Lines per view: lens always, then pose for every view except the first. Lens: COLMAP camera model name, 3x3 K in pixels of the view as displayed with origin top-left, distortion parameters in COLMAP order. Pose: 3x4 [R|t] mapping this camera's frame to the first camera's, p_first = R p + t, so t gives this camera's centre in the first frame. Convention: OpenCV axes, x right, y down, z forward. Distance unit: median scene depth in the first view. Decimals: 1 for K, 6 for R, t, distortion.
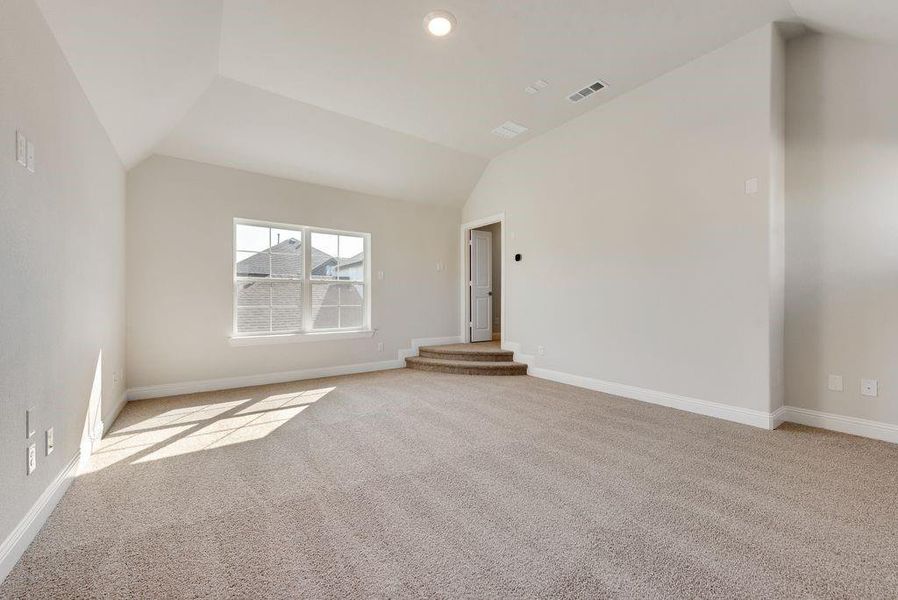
lens RADIAL K [[353.3, 0, 449.6], [0, 353.3, 300.9], [0, 0, 1]] dist [0.002179, -0.000228]
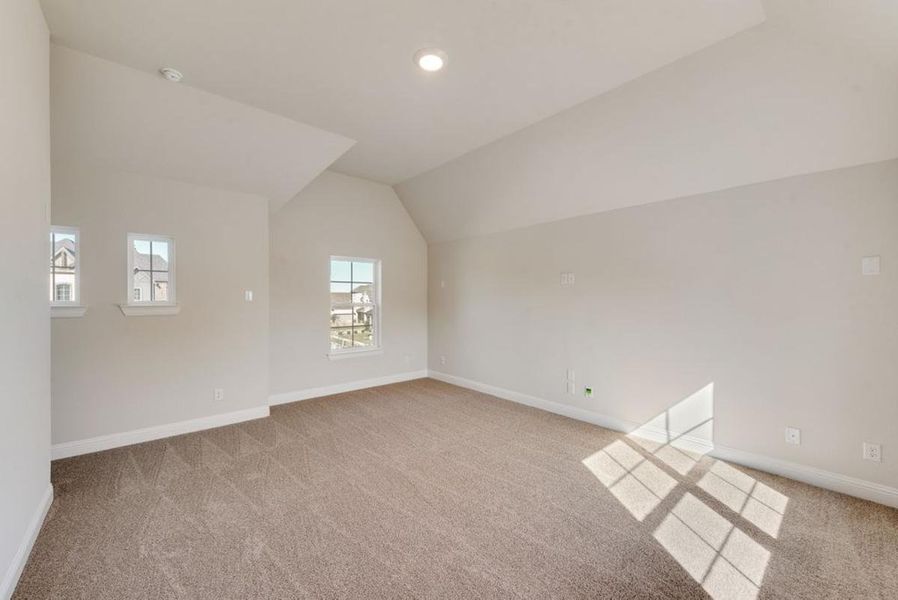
lens RADIAL K [[353.3, 0, 448.2], [0, 353.3, 300.3], [0, 0, 1]] dist [0.002179, -0.000228]
pose [[-0.994464, -0.001104, -0.105071, 0.023960], [-0.001377, 0.999996, 0.002525, -0.126769], [0.105068, 0.002656, -0.994461, 1.877635]]
